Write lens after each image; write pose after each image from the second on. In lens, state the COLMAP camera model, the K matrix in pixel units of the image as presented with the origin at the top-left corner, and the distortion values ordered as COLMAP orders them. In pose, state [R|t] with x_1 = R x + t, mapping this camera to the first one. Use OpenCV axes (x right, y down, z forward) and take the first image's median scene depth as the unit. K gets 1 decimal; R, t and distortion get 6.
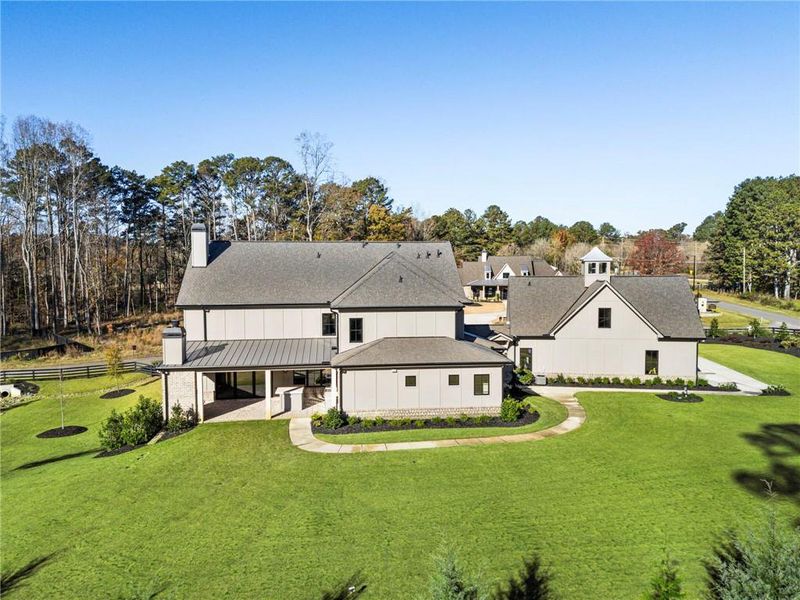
lens RADIAL K [[582.0, 0, 400.0], [0, 582.0, 298.5], [0, 0, 1]] dist [0.062352, -0.033598]
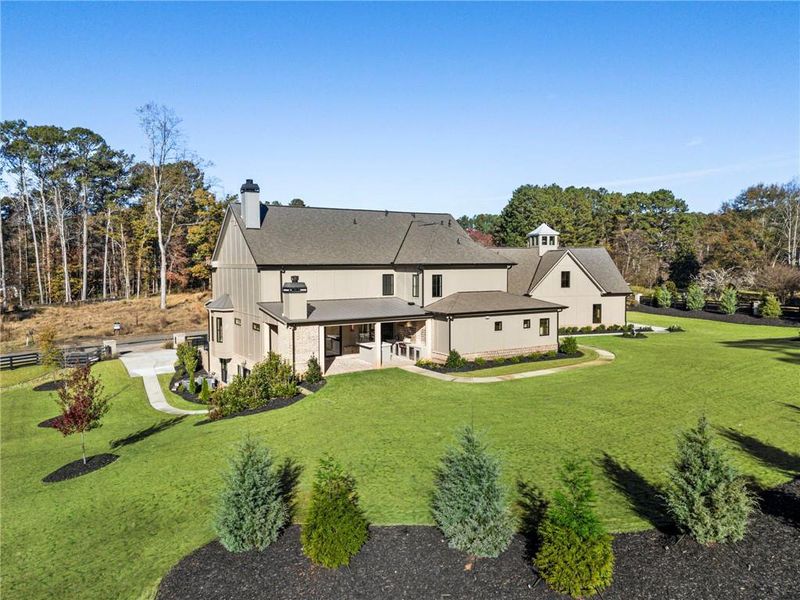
lens RADIAL K [[582.0, 0, 396.8], [0, 582.0, 299.6], [0, 0, 1]] dist [0.062352, -0.033598]
pose [[0.910771, -0.026847, 0.412038, -0.488751], [0.026325, 0.999629, 0.006945, 0.058229], [-0.412072, 0.004522, 0.911140, 0.021800]]
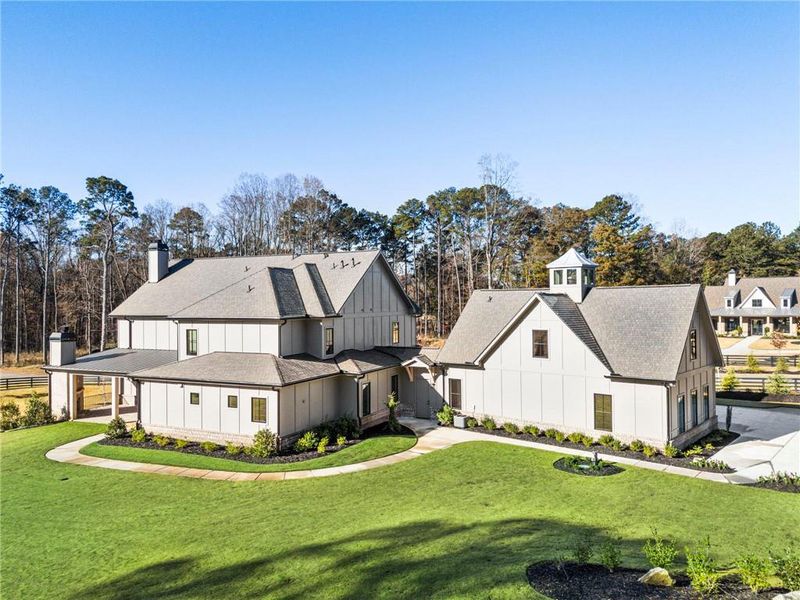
lens RADIAL K [[582.0, 0, 400.7], [0, 582.0, 302.2], [0, 0, 1]] dist [0.062352, -0.033598]
pose [[0.840430, -0.002895, -0.541912, 0.597753], [-0.026347, 0.998585, -0.046196, 0.019904], [0.541279, 0.053102, 0.839165, 0.304148]]
